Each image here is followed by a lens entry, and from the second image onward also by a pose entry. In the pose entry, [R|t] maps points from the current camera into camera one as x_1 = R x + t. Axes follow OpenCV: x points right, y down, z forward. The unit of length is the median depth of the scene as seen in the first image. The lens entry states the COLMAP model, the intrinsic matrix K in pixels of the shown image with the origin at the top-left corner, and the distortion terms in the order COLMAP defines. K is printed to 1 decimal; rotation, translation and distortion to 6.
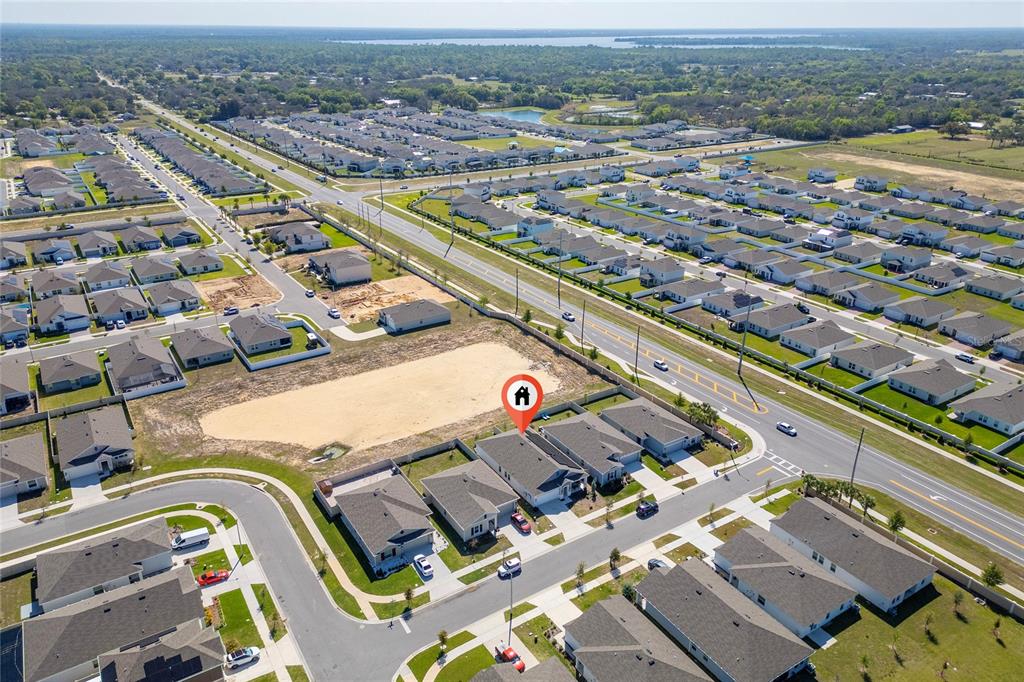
lens RADIAL K [[752.0, 0, 512.0], [0, 752.0, 341.0], [0, 0, 1]] dist [0.112597, -0.132055]
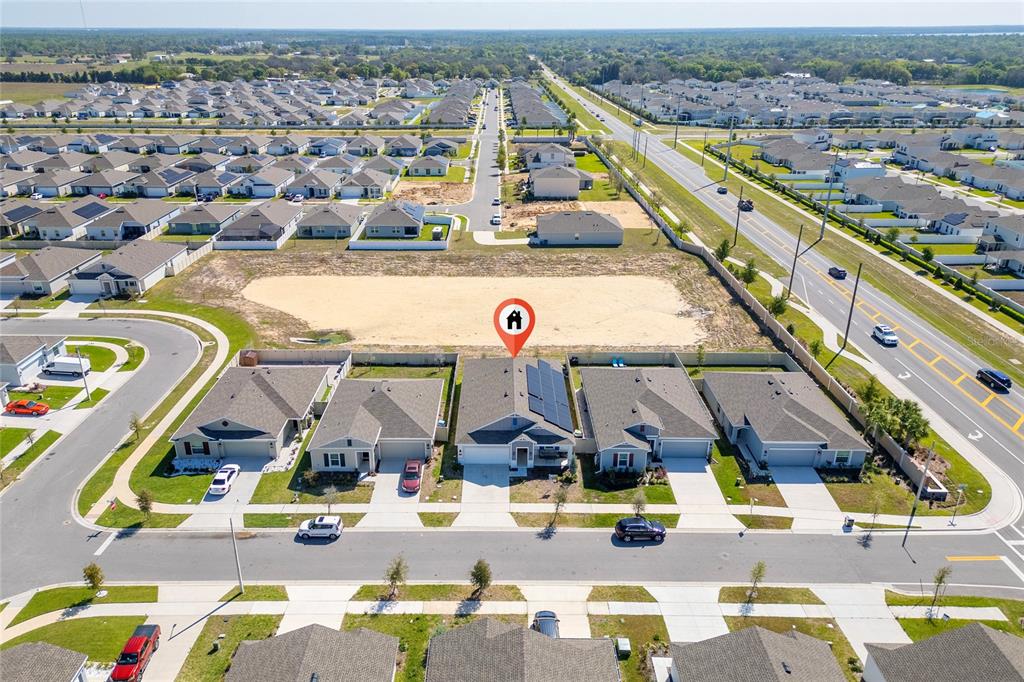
lens RADIAL K [[752.0, 0, 512.0], [0, 752.0, 341.0], [0, 0, 1]] dist [0.112597, -0.132055]
pose [[0.826036, 0.196125, -0.528393, 0.305113], [-0.216020, 0.976079, 0.024590, 0.088893], [0.520576, 0.093832, 0.848644, 0.443141]]
